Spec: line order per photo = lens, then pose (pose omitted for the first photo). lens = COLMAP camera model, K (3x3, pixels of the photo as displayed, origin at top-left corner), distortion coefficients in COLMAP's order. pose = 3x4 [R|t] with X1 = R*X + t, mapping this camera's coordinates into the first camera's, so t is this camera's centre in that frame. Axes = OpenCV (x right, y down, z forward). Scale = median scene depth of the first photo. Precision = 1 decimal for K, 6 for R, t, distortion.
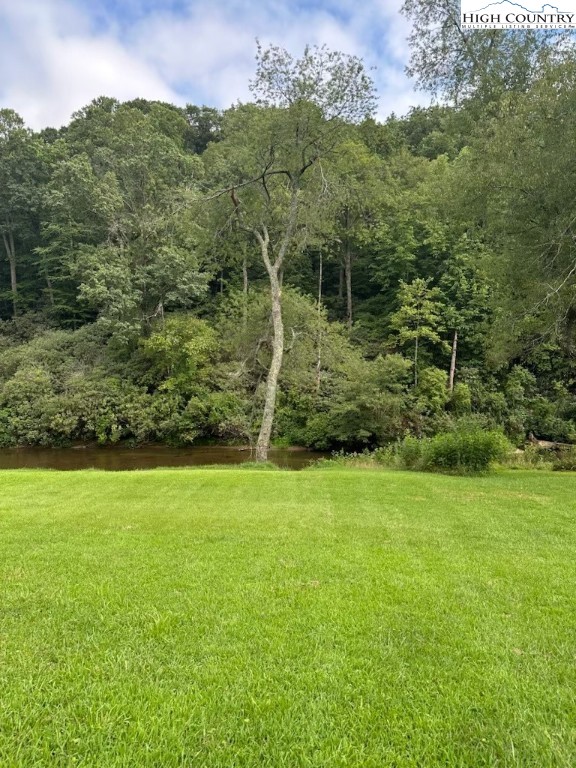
lens RADIAL K [[534.5, 0, 288.6], [0, 534.5, 387.7], [0, 0, 1]] dist [0.076170, -0.020992]
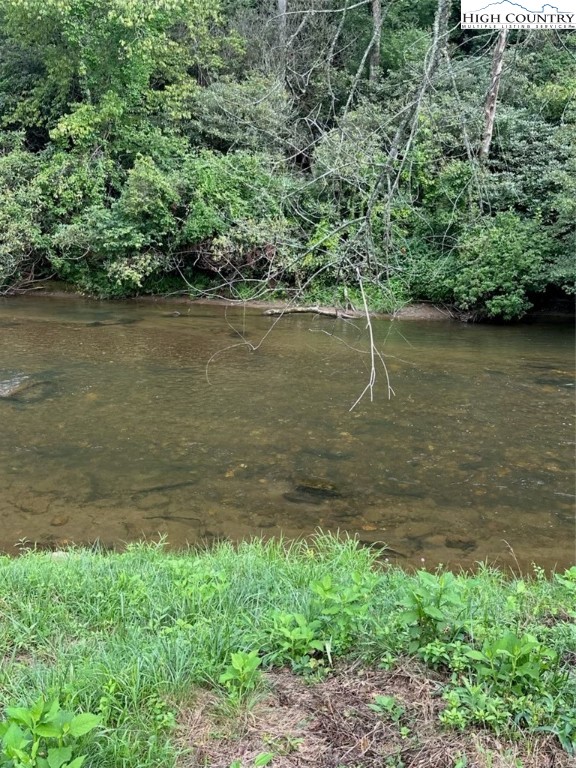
lens RADIAL K [[755.4, 0, 284.8], [0, 755.4, 390.6], [0, 0, 1]] dist [0.065440, 0.000000]
pose [[0.998042, 0.037249, -0.050238, -0.050838], [-0.024669, 0.972622, 0.231078, 0.047013], [0.057470, -0.229387, 0.971637, 0.467154]]
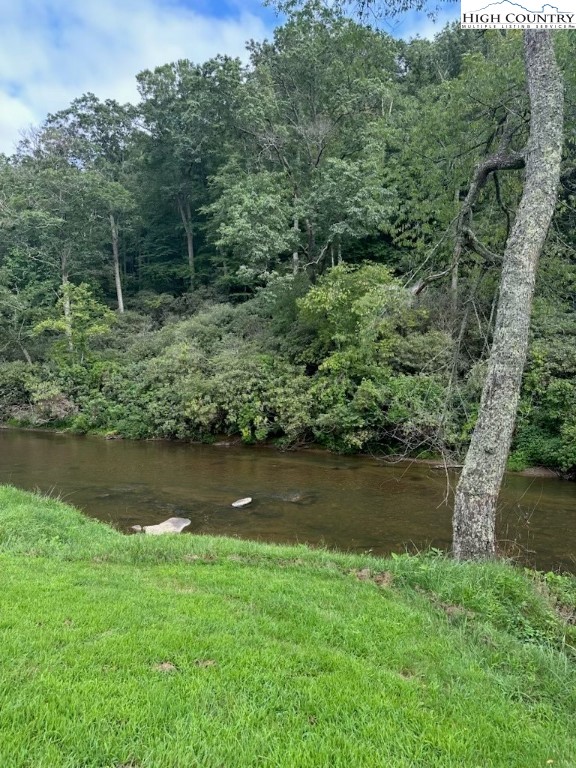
lens RADIAL K [[534.5, 0, 282.3], [0, 534.5, 388.1], [0, 0, 1]] dist [0.076170, -0.020992]
pose [[0.921998, 0.022154, -0.386560, -0.016686], [-0.022905, 0.999734, 0.002665, 0.027352], [0.386517, 0.006397, 0.922260, 0.343430]]
